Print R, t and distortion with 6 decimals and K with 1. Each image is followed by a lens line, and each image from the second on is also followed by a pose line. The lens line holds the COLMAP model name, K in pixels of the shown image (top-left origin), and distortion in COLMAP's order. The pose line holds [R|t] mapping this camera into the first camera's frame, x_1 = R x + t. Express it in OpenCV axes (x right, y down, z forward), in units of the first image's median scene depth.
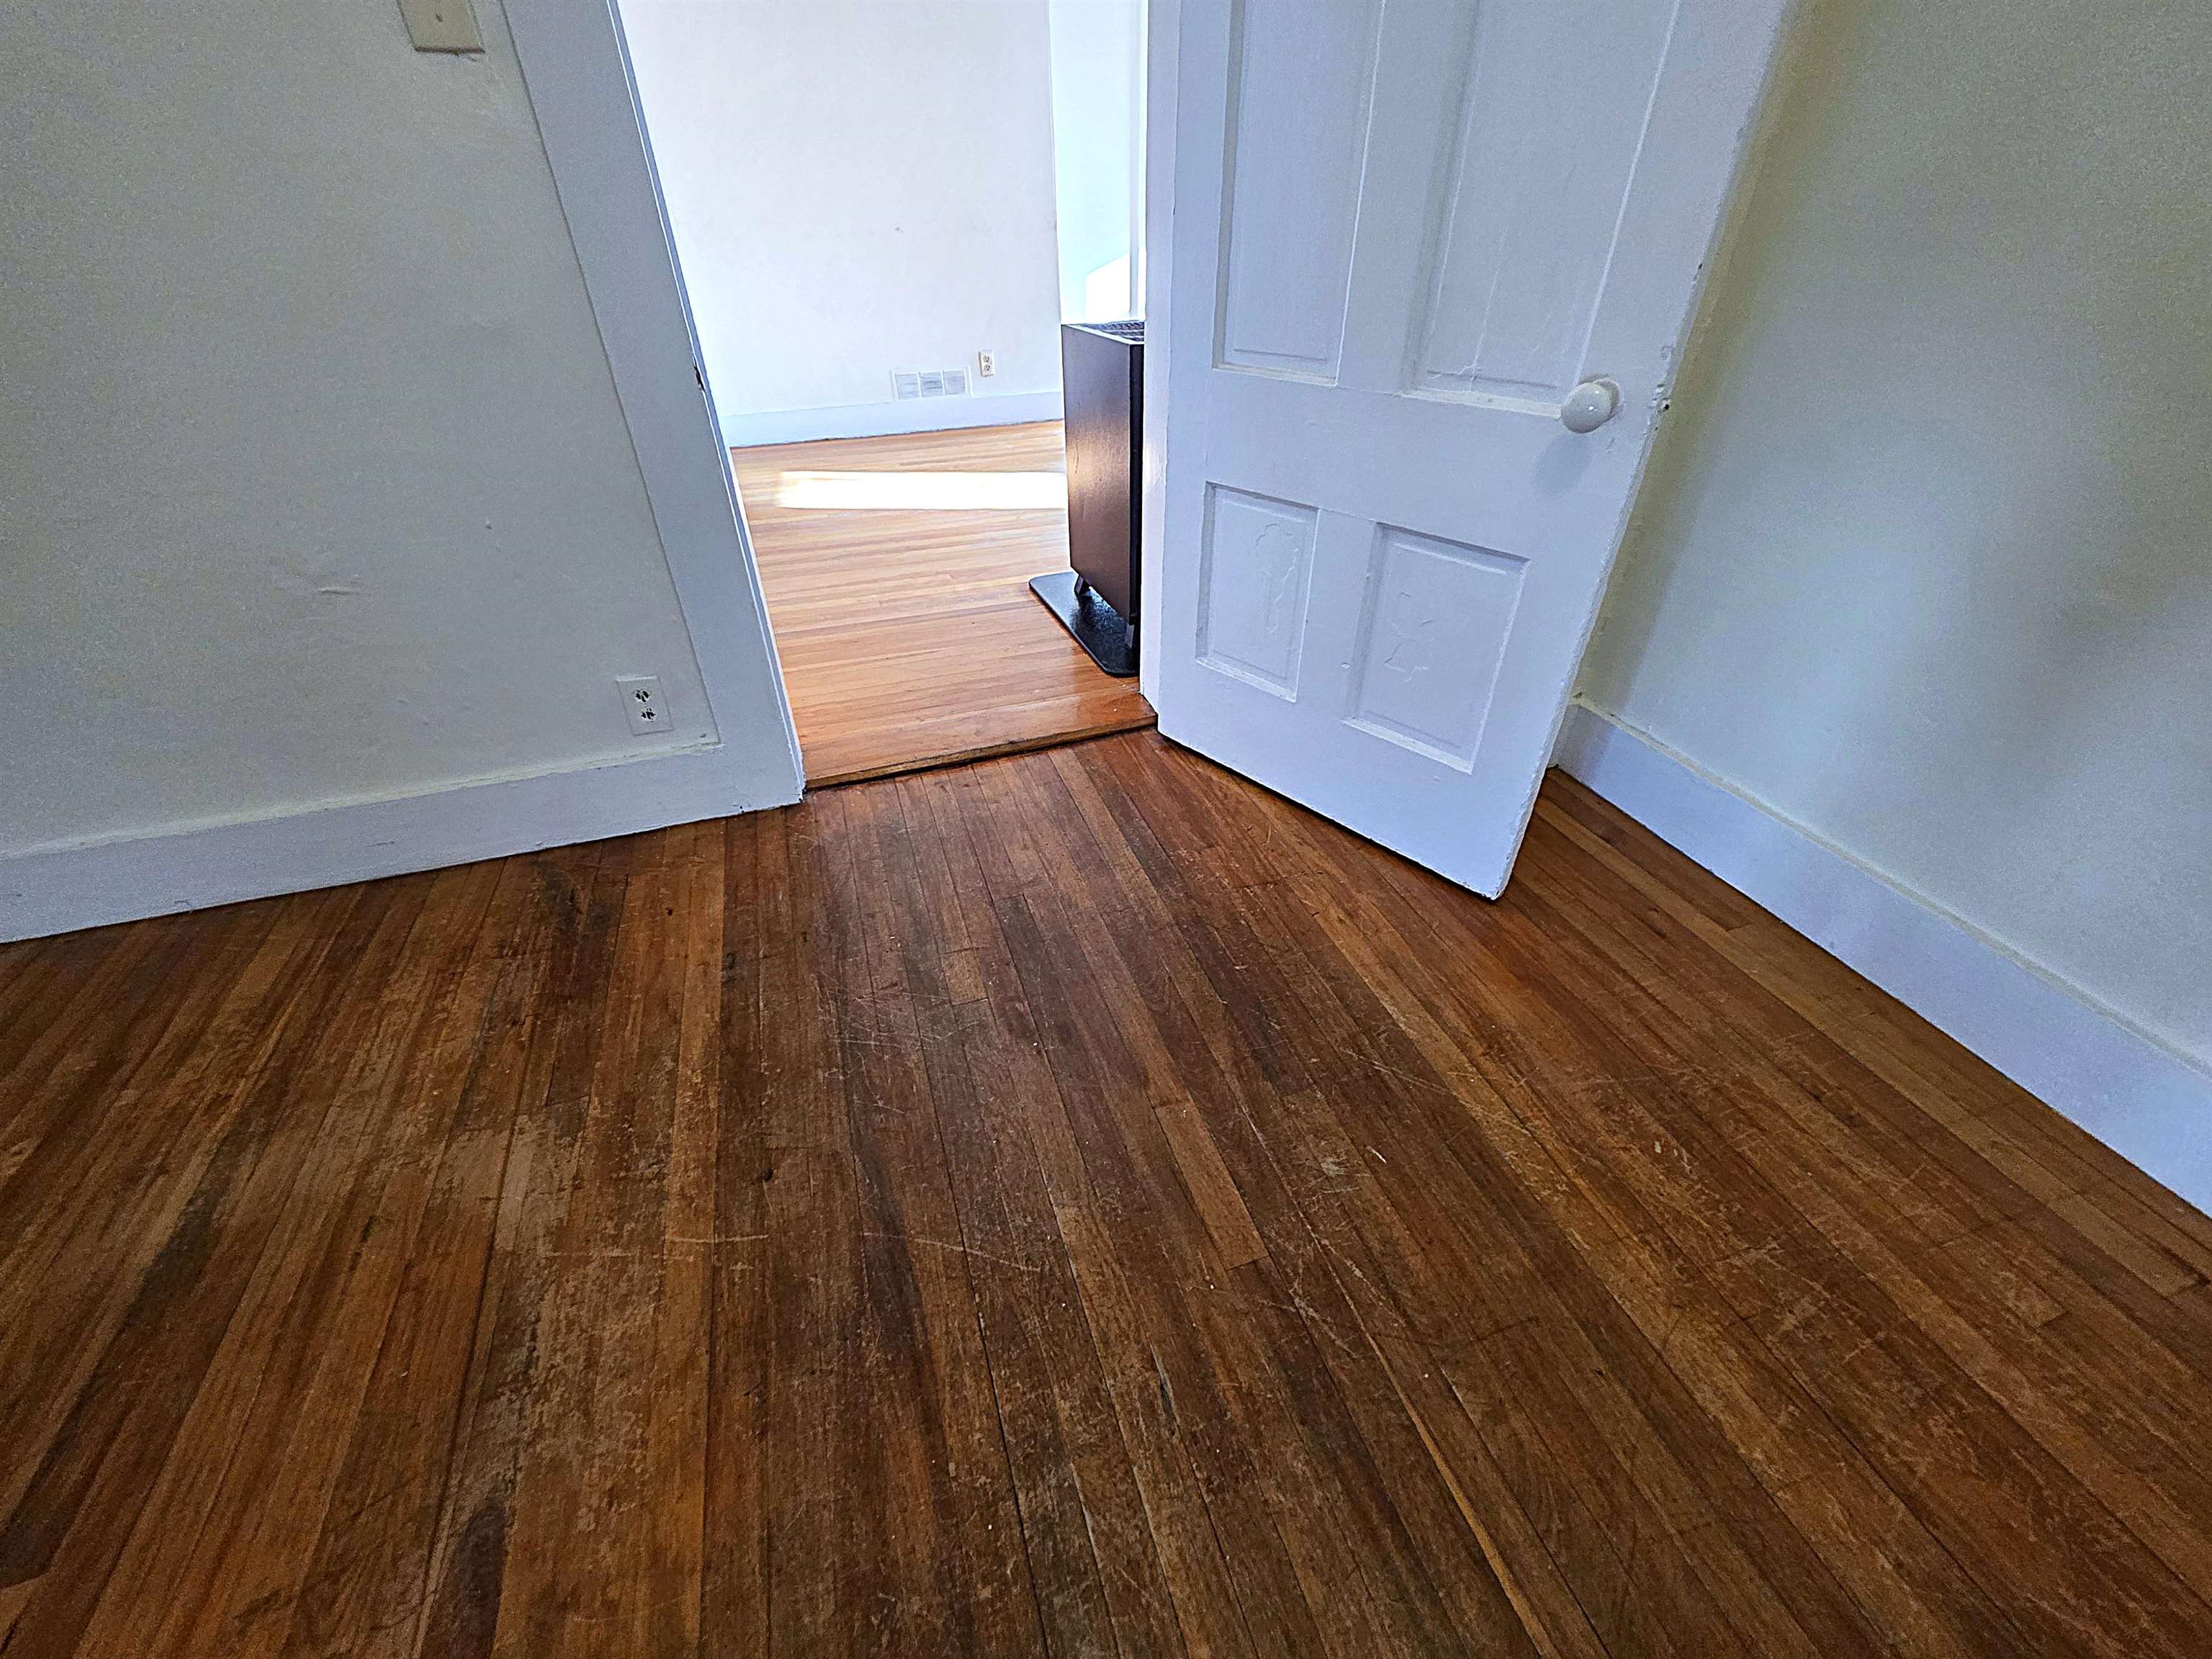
lens RADIAL K [[883.8, 0, 1100.2], [0, 883.8, 834.4], [0, 0, 1]] dist [0.004880, -0.001025]
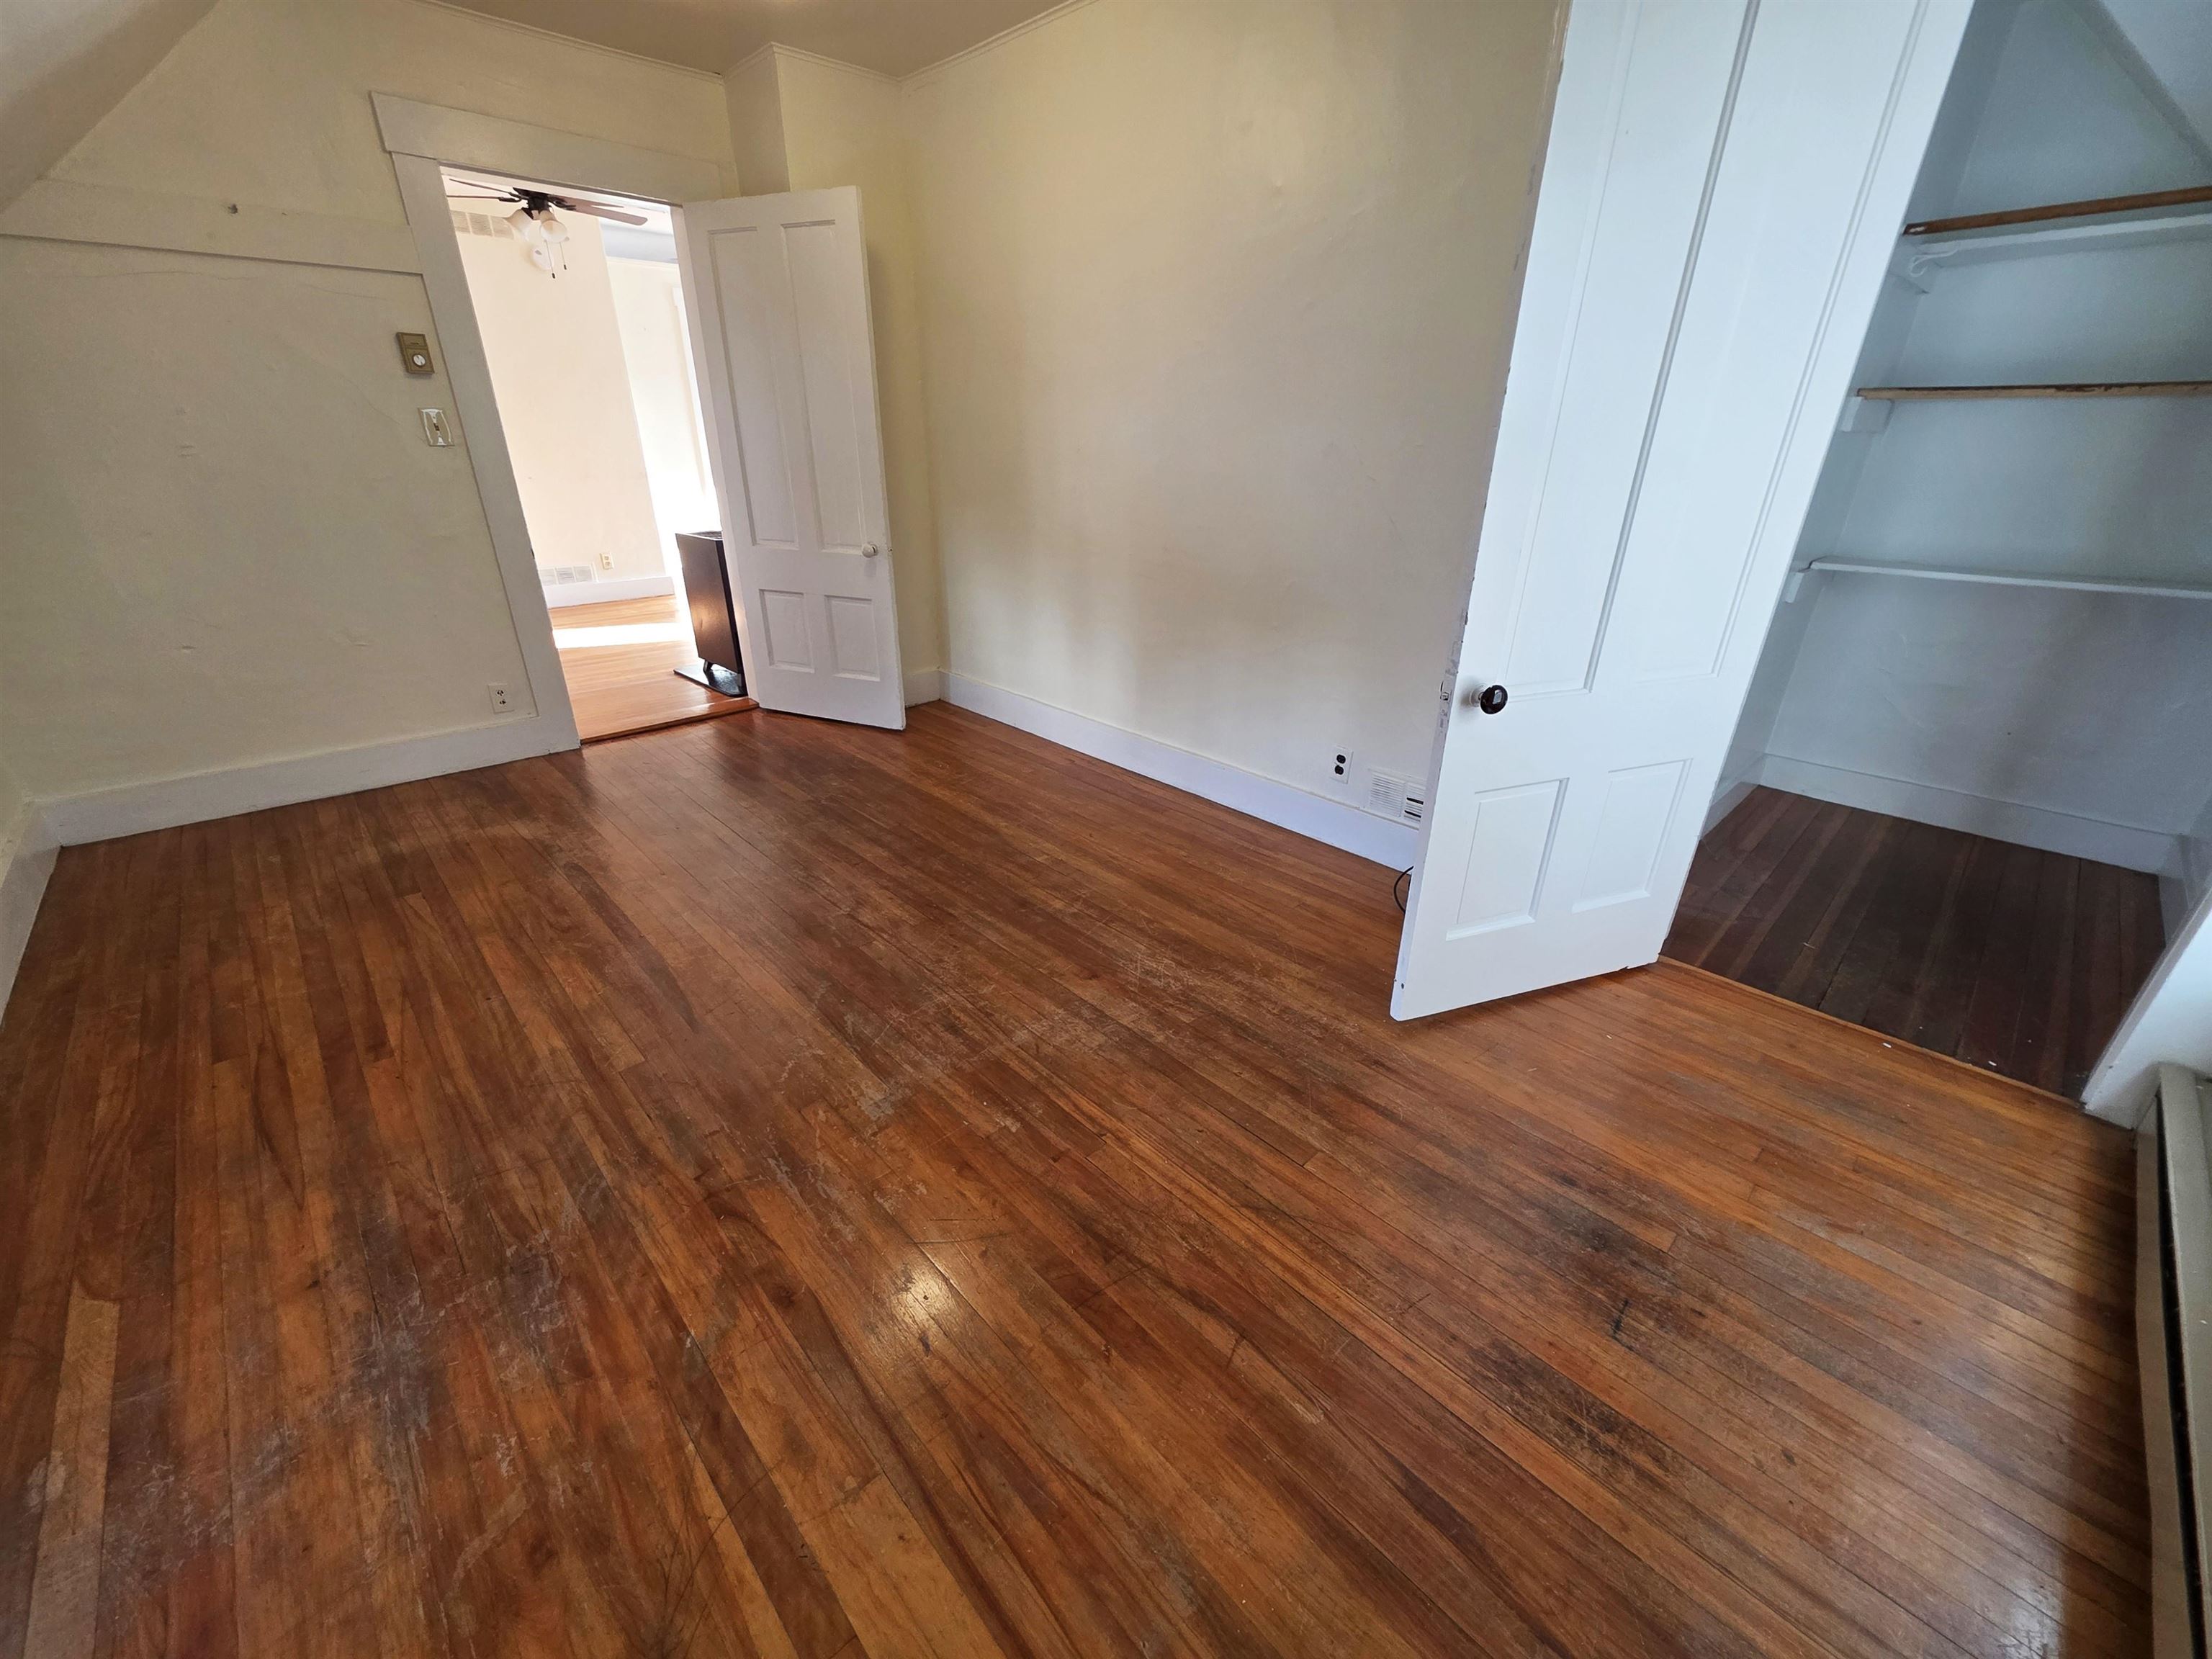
lens RADIAL K [[883.8, 0, 1100.2], [0, 883.8, 834.4], [0, 0, 1]] dist [0.004880, -0.001025]
pose [[0.907404, -0.157735, 0.389535, -0.119626], [0.229718, 0.962329, -0.145441, 1.177869], [-0.351920, 0.221457, 0.909455, -2.008307]]
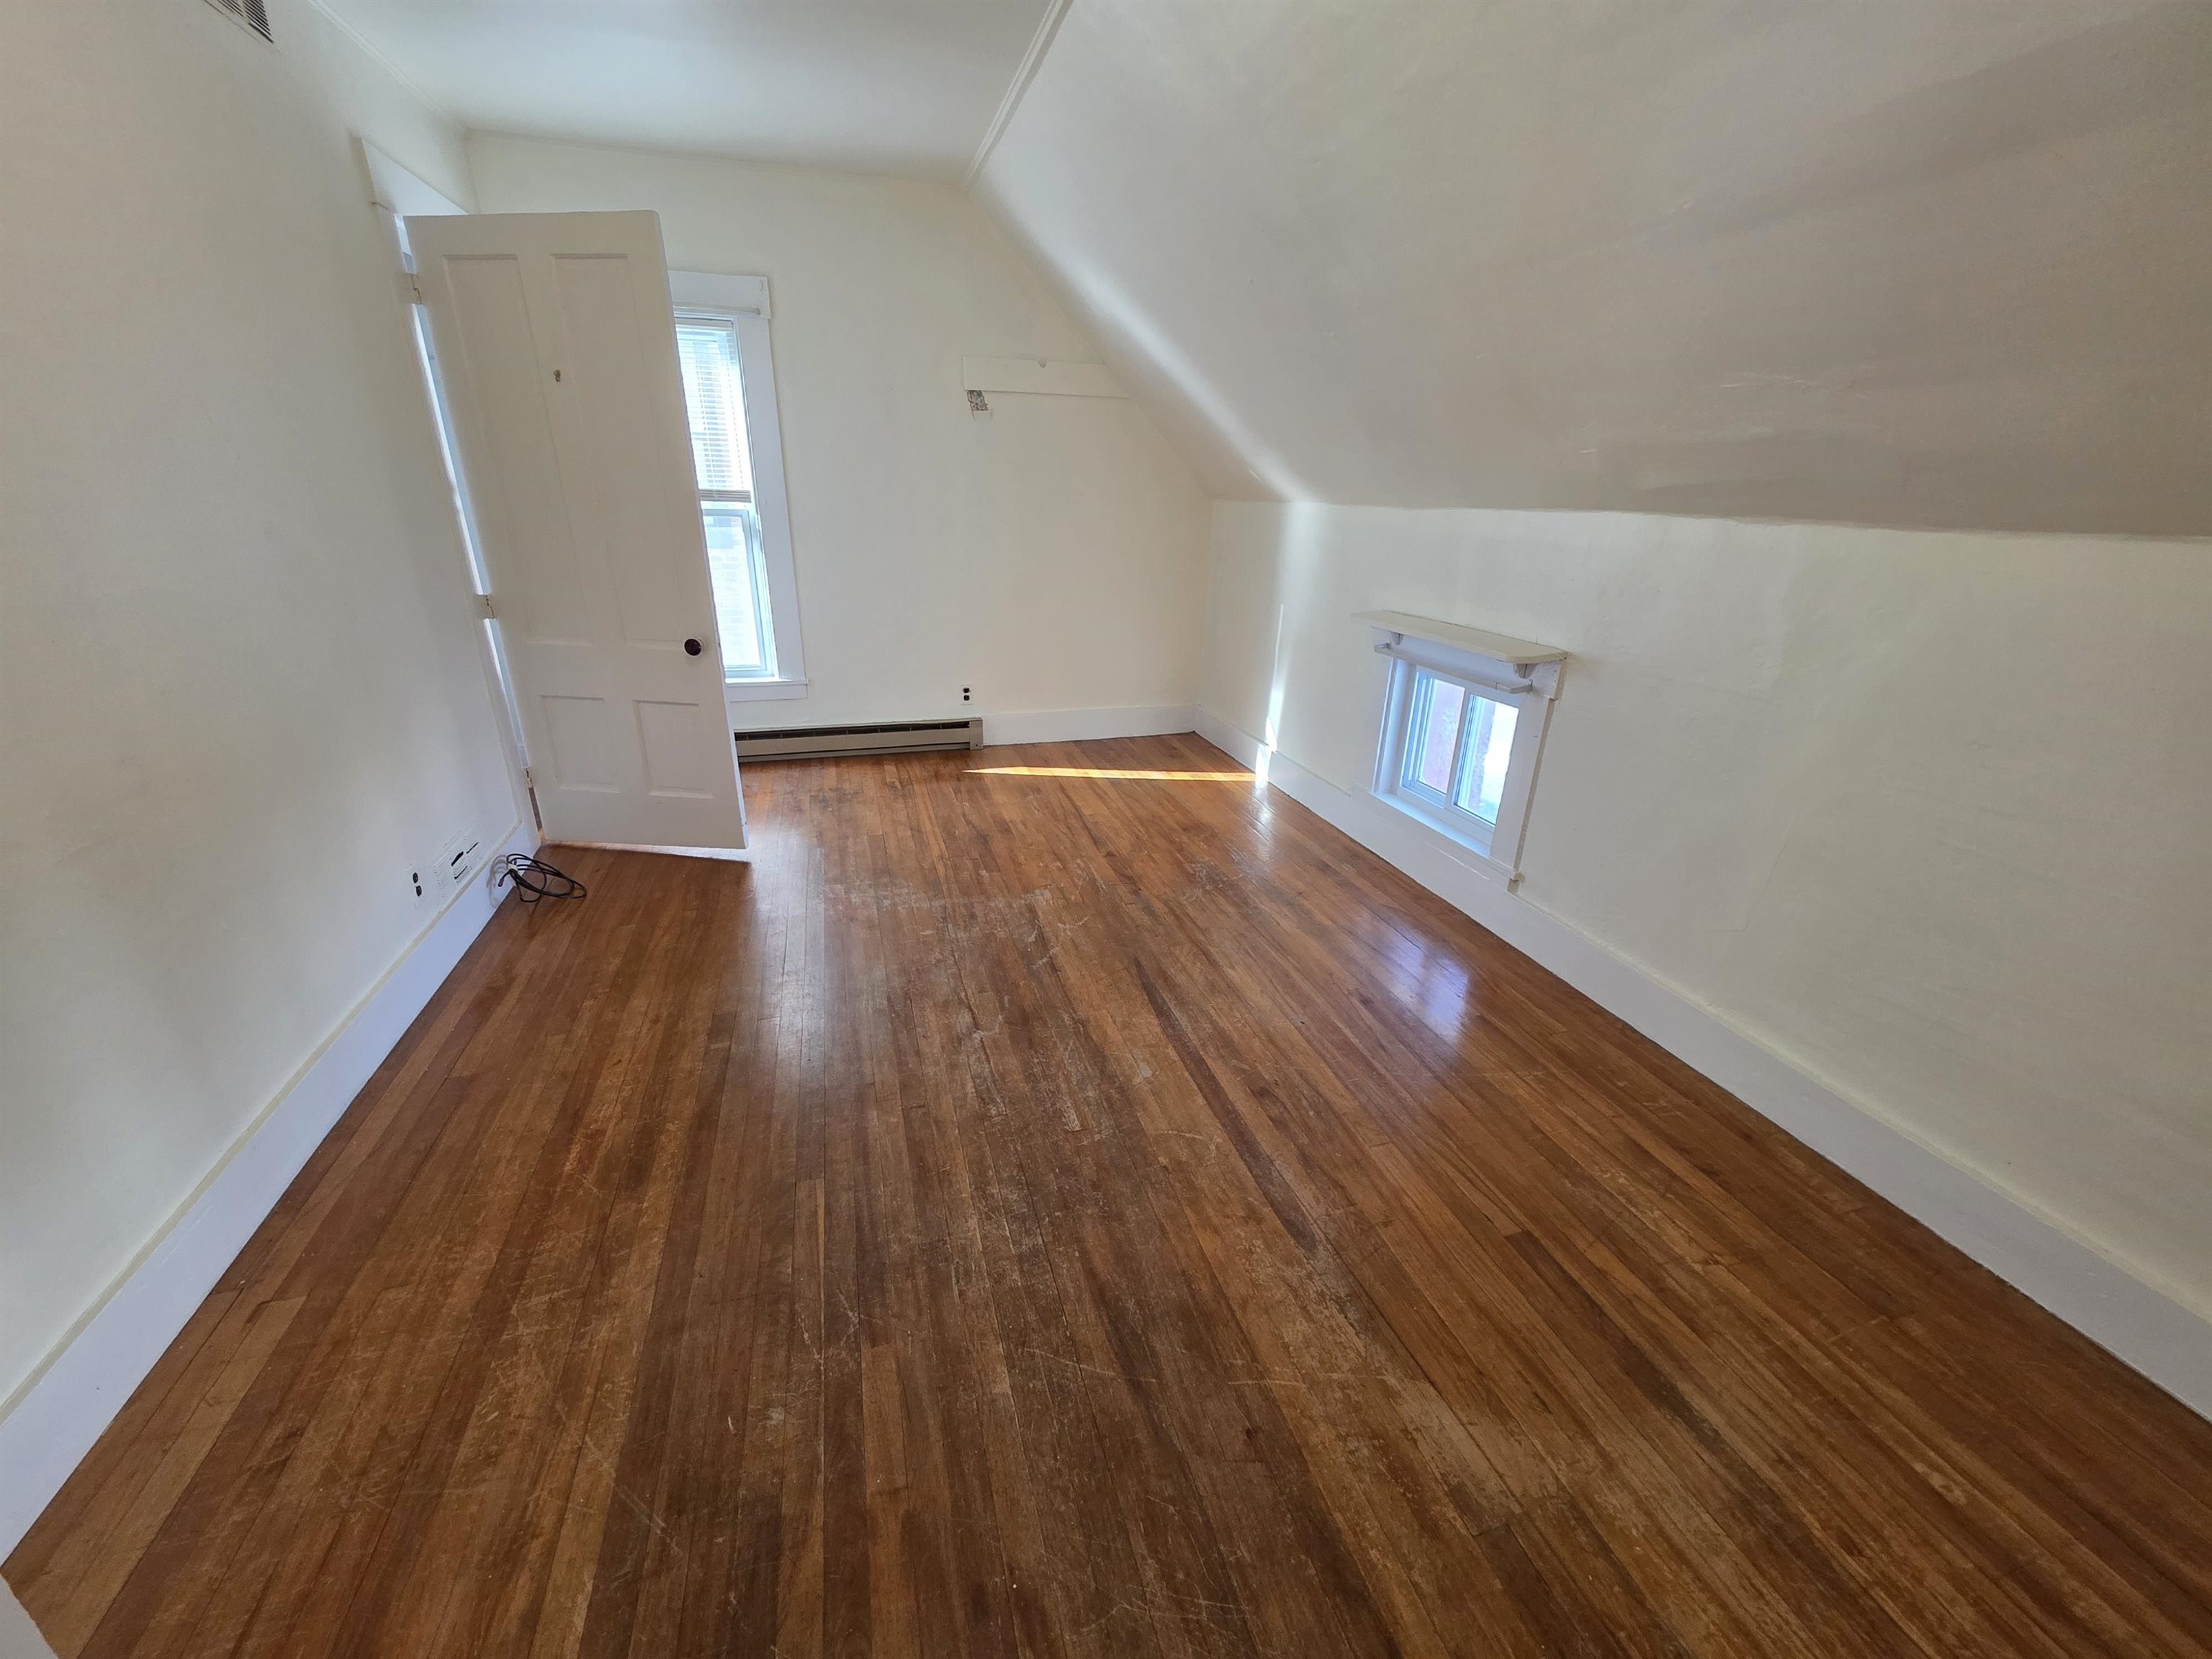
lens RADIAL K [[883.8, 0, 1100.2], [0, 883.8, 834.4], [0, 0, 1]] dist [0.004880, -0.001025]
pose [[-0.999440, -0.015784, 0.029520, -0.195827], [0.016384, 0.538365, 0.842552, -1.032527], [-0.029192, 0.842564, -0.537805, 0.955203]]
